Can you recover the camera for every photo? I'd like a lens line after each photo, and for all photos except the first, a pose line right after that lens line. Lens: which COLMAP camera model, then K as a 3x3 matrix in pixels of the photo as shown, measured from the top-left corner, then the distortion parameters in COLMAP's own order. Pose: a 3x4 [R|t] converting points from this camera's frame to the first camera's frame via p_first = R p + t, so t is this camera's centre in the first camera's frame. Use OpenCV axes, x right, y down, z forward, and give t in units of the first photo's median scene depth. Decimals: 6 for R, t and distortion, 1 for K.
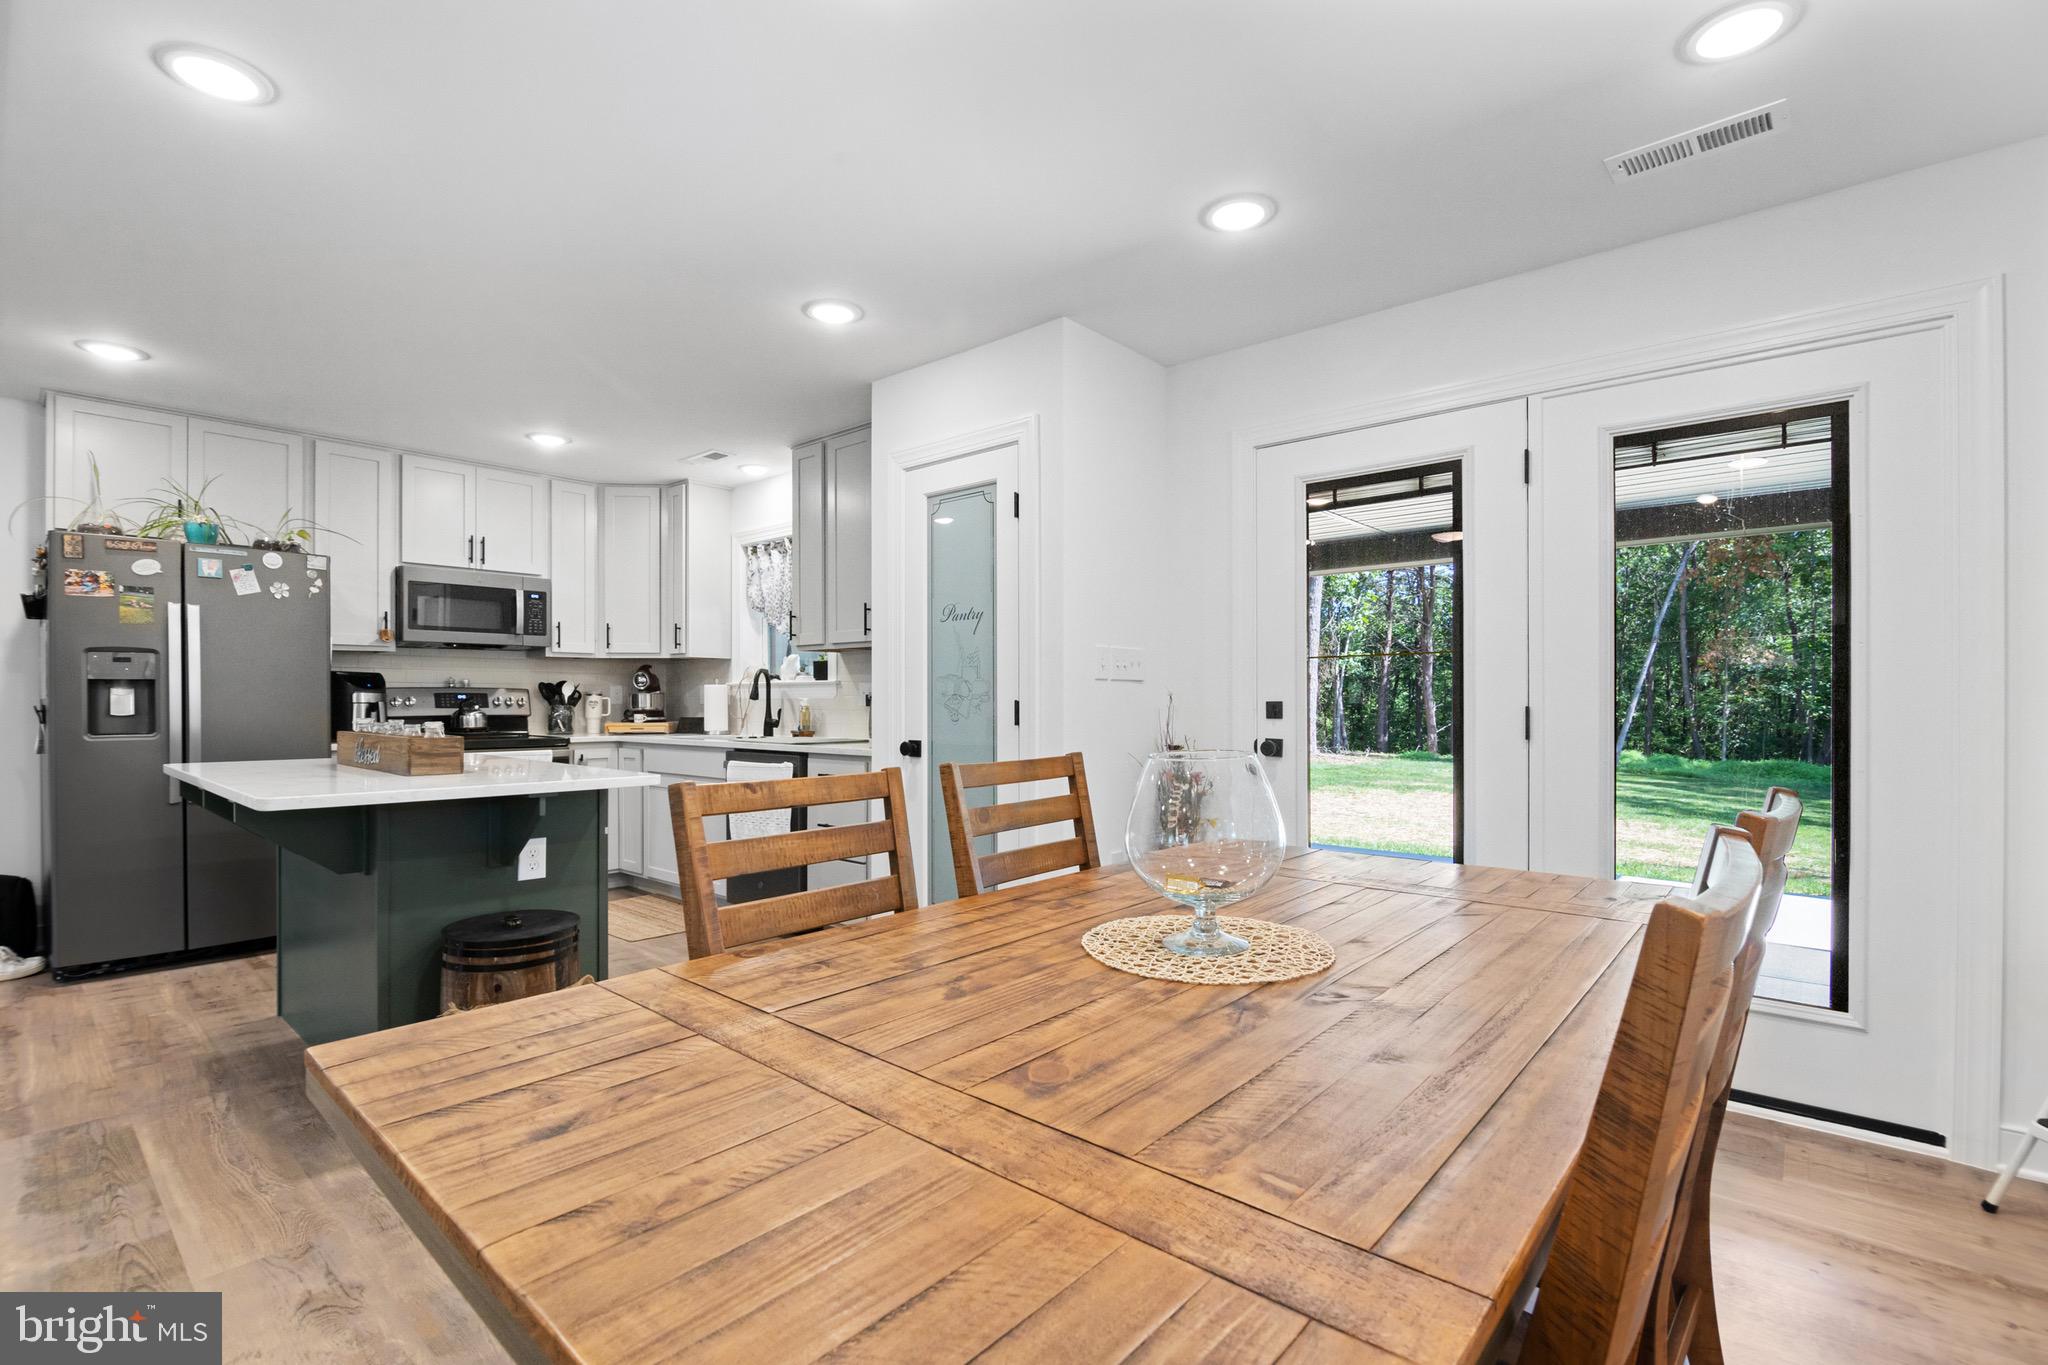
lens RADIAL K [[911.3, 0, 921.1], [0, 911.3, 699.2], [0, 0, 1]] dist [-0.012906, -0.000961]
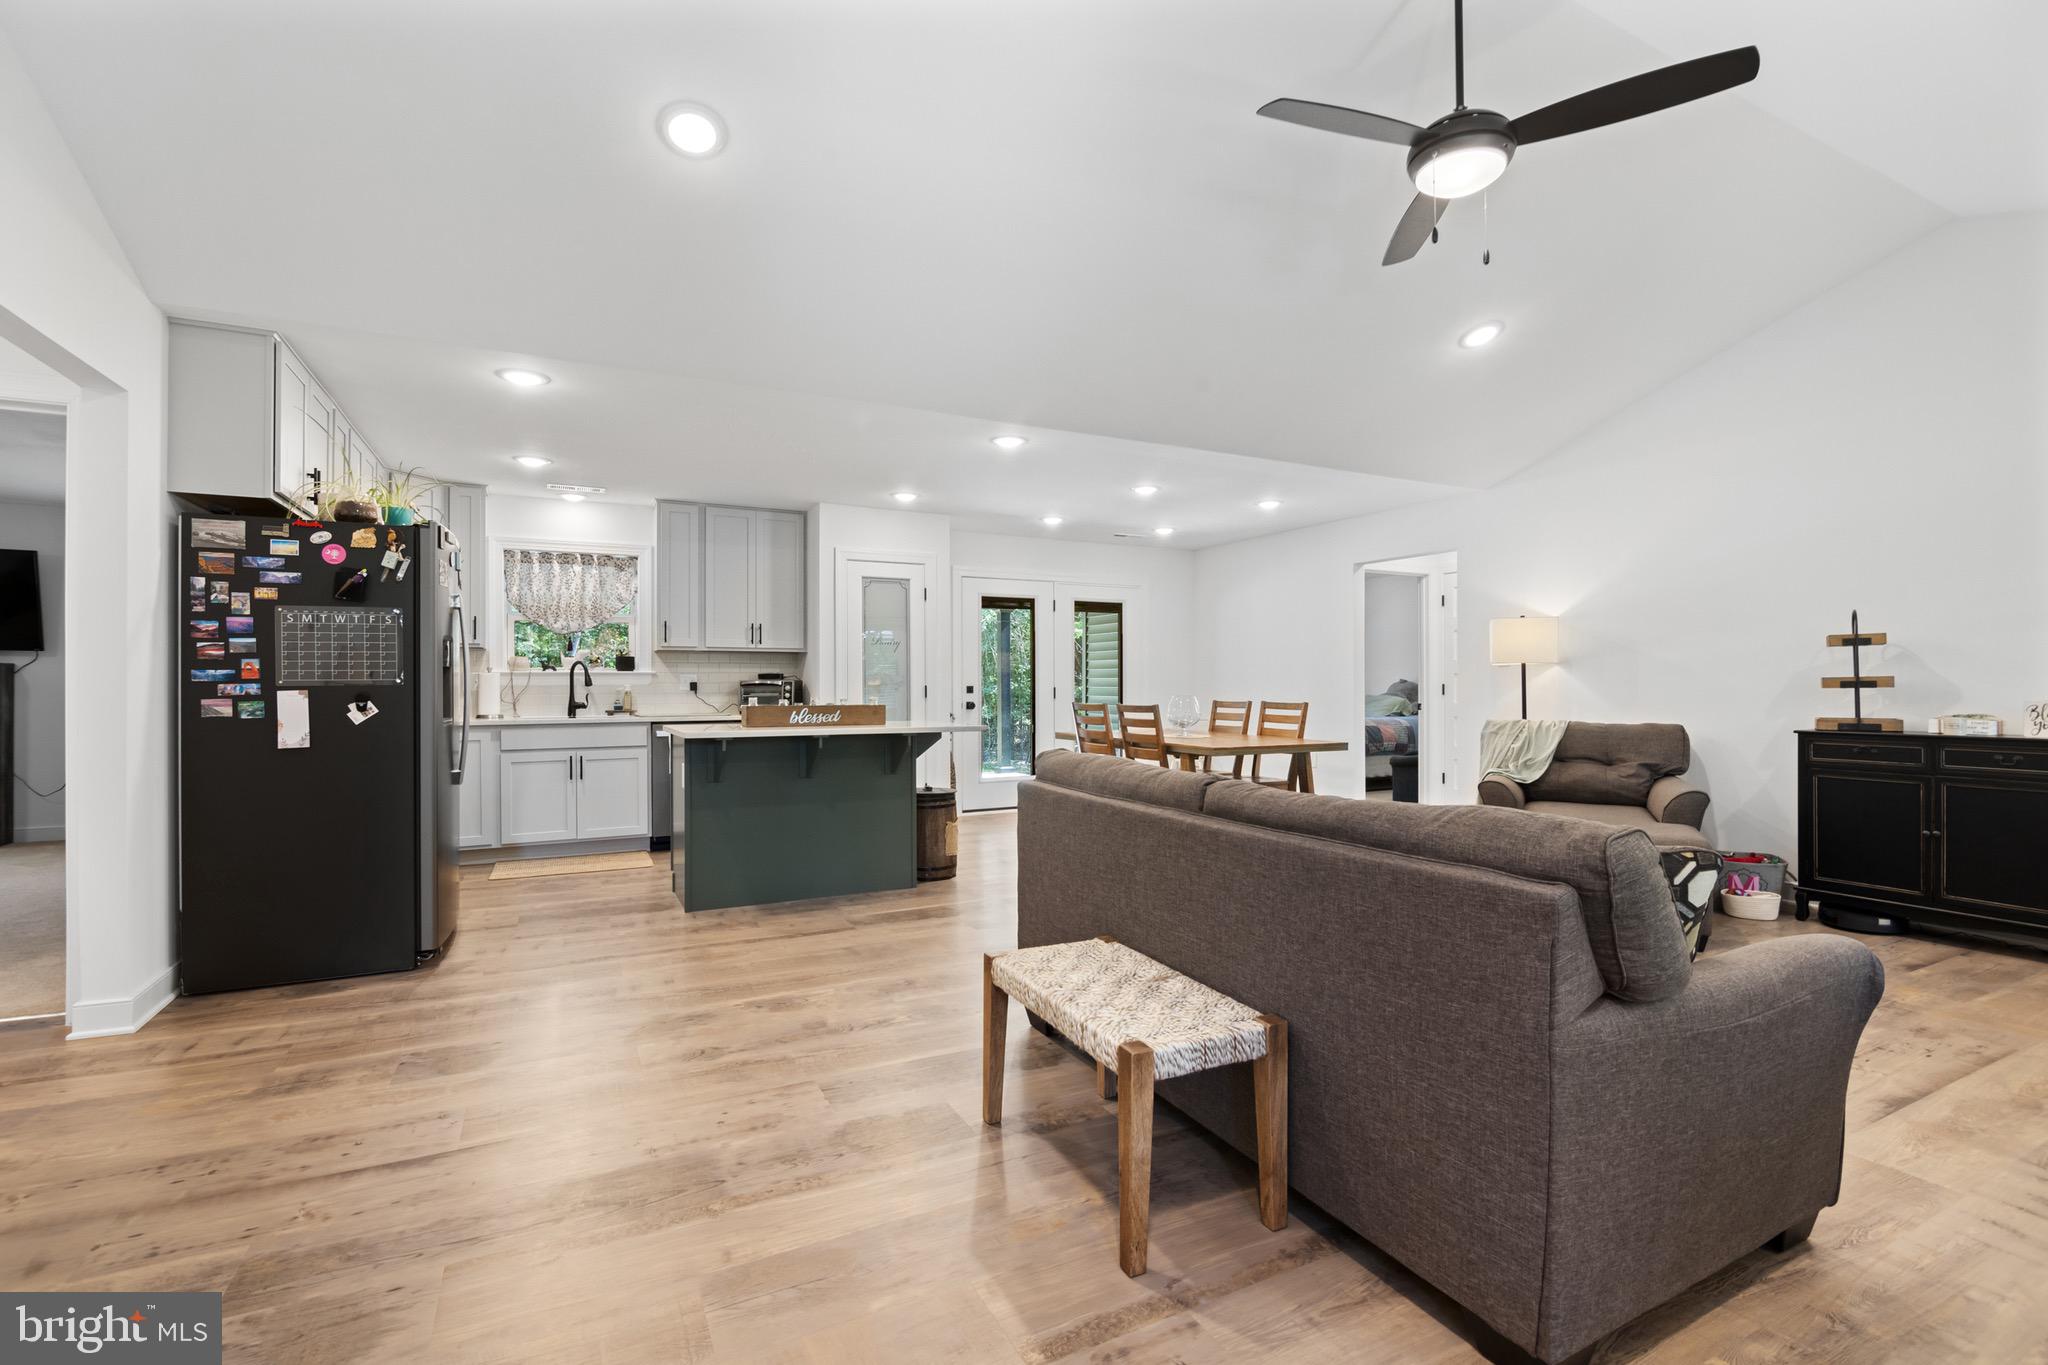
lens RADIAL K [[911.3, 0, 1014.7], [0, 911.3, 678.7], [0, 0, 1]] dist [-0.012906, -0.000961]
pose [[0.380070, 0.004544, 0.924947, -1.193588], [0.002526, 0.999979, -0.005951, -0.001289], [-0.924954, 0.004598, 0.380050, -0.002360]]
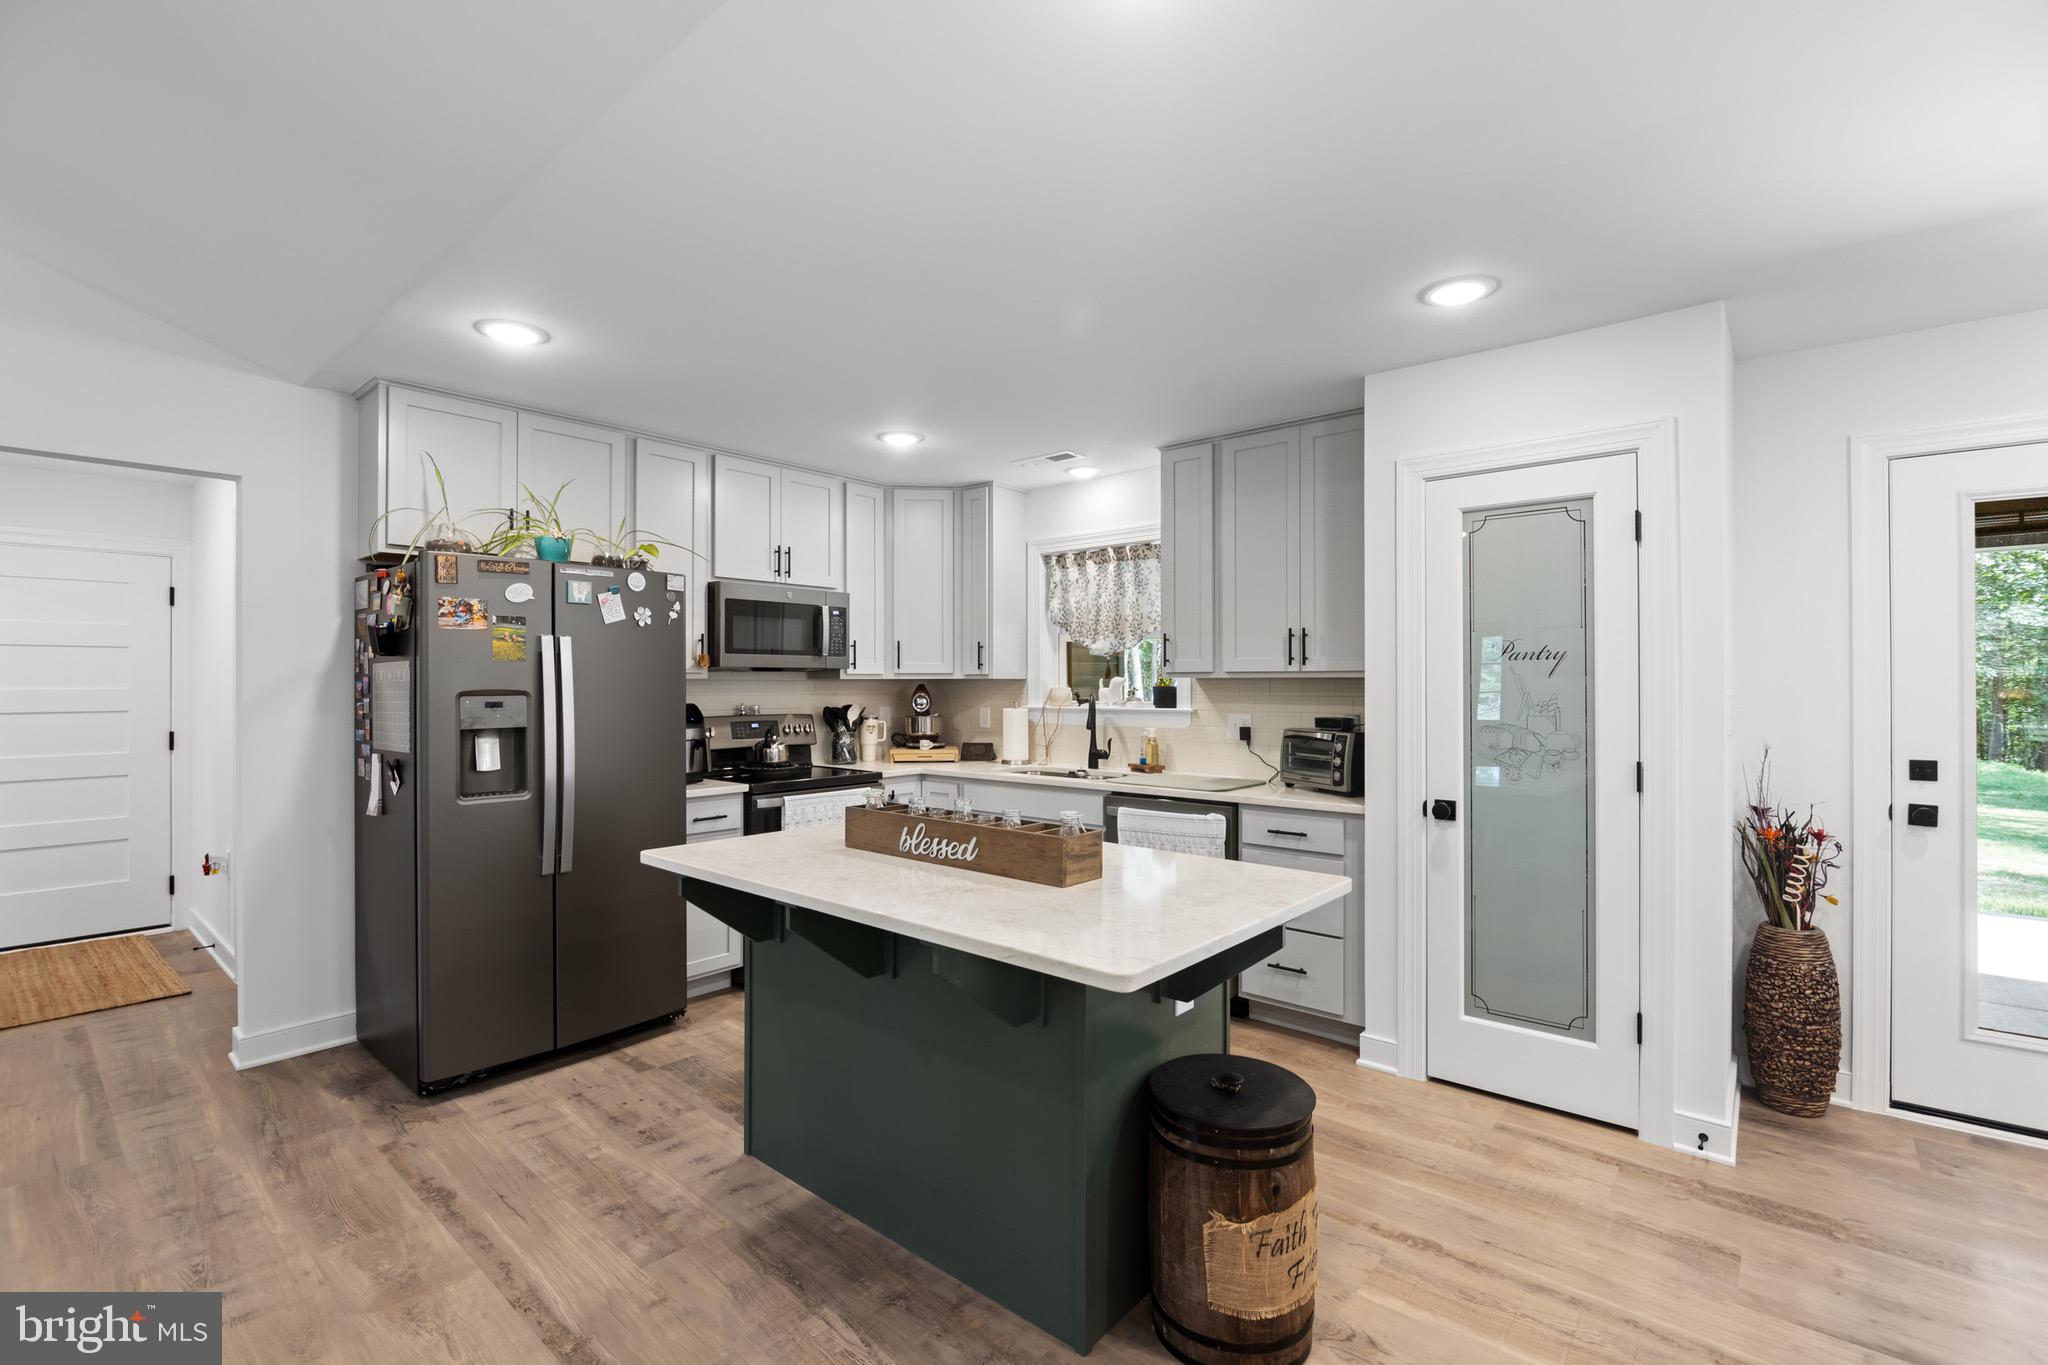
lens RADIAL K [[911.3, 0, 956.6], [0, 911.3, 676.9], [0, 0, 1]] dist [-0.012906, -0.000961]
pose [[0.999992, -0.000344, 0.003976, -0.345511], [0.000389, 0.999934, -0.011518, -0.044347], [-0.003972, 0.011520, 0.999926, 0.120133]]
